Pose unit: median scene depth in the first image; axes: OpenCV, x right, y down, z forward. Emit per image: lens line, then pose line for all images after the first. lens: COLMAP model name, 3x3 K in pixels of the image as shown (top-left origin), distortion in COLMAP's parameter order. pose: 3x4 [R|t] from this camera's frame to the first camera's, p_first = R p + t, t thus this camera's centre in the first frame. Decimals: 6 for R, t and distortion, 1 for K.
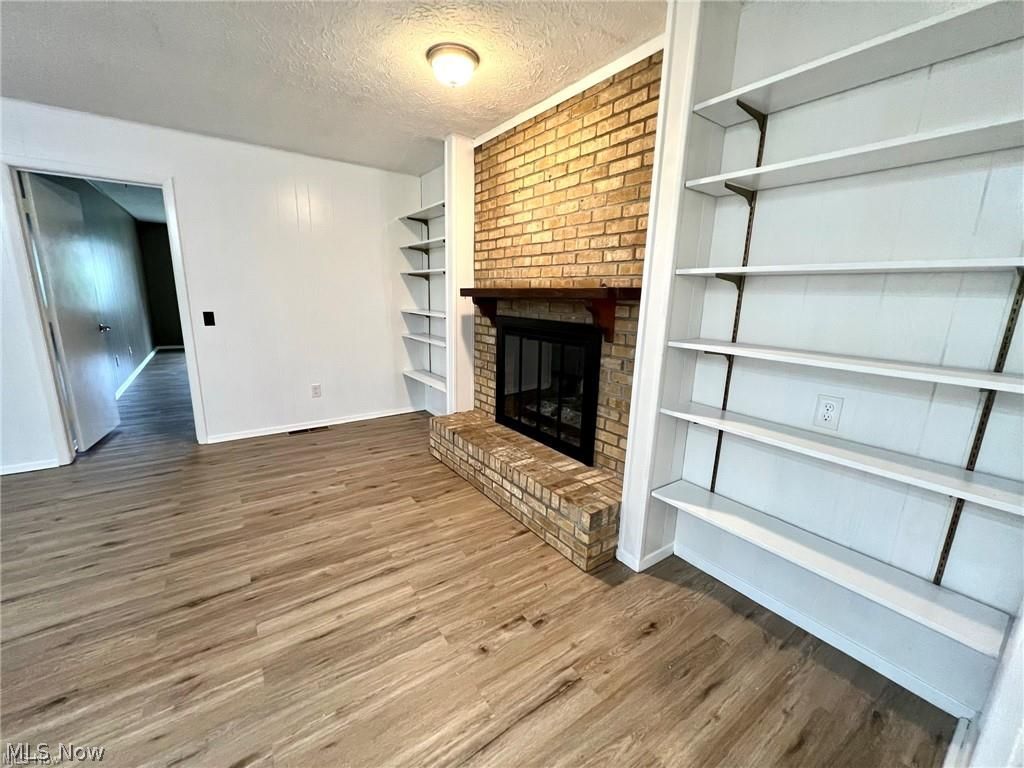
lens RADIAL K [[409.2, 0, 512.0], [0, 409.2, 384.0], [0, 0, 1]] dist [-0.000096, -0.000438]
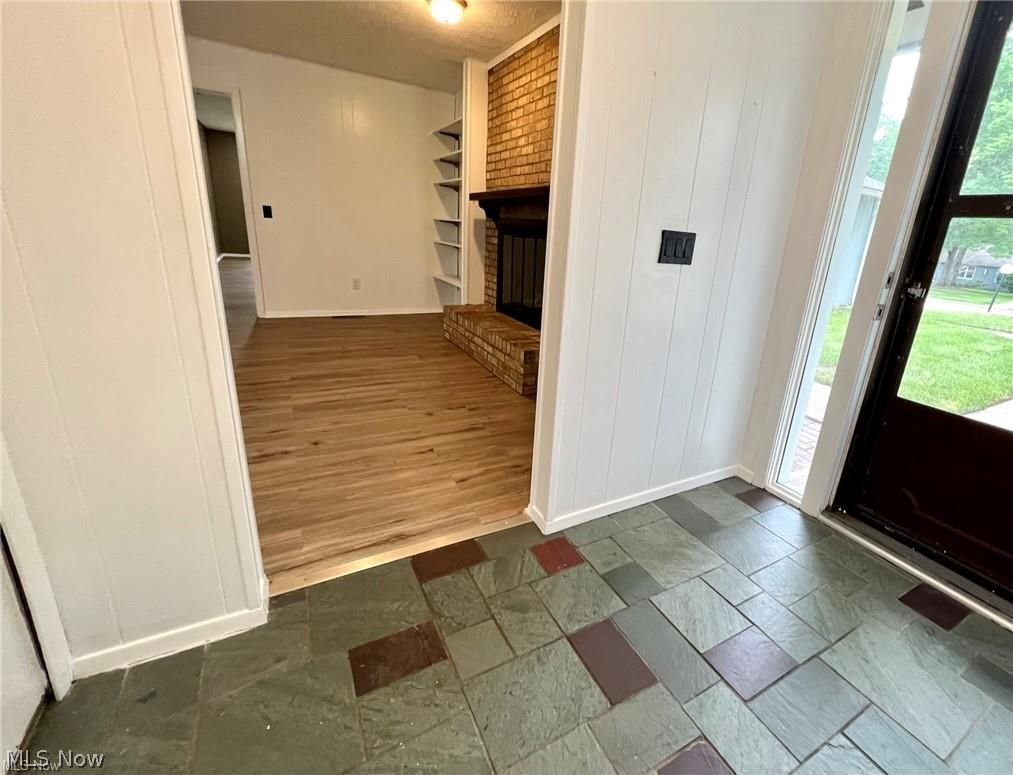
lens RADIAL K [[453.8, 0, 564.8], [0, 453.8, 370.3], [0, 0, 1]] dist [0.001085, 0.000369]
pose [[0.995691, 0.069495, -0.061395, 0.297710], [-0.064557, 0.994778, 0.079051, 0.174399], [0.066568, -0.074747, 0.994978, -0.374909]]
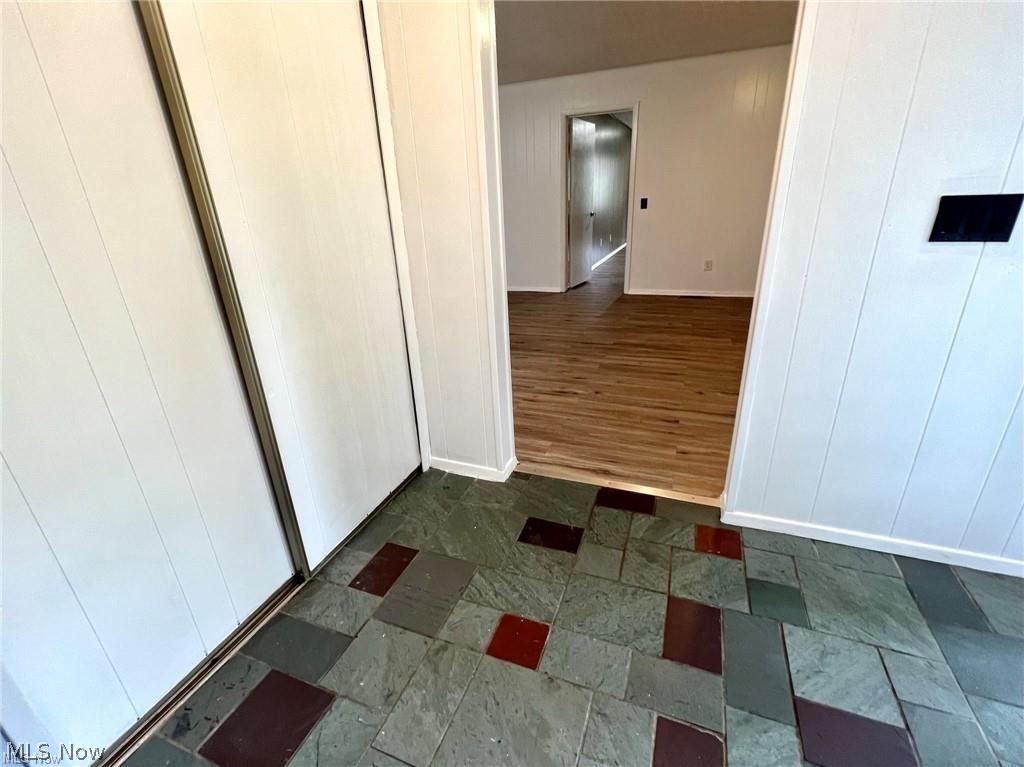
lens RADIAL K [[460.0, 0, 512.0], [0, 460.0, 383.5], [0, 0, 1]] dist [0.000695, -0.000094]
pose [[0.549889, 0.263486, -0.792589, 0.534201], [-0.124879, 0.964208, 0.233899, 0.154959], [0.825849, -0.029641, 0.563111, -0.361410]]
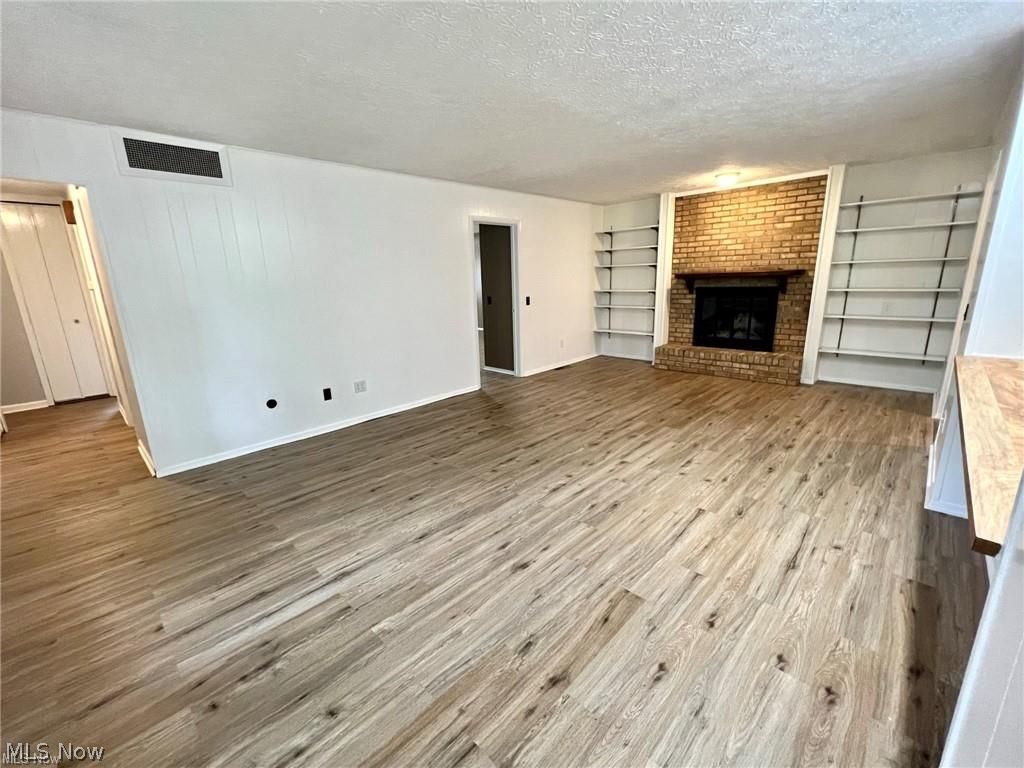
lens RADIAL K [[429.0, 0, 512.0], [0, 429.0, 384.0], [0, 0, 1]] dist [-0.001389, 0.000598]
pose [[0.981057, -0.100179, 0.165808, -1.385656], [0.095314, 0.994757, 0.037064, 0.134939], [-0.168651, -0.020558, 0.985461, -0.907435]]
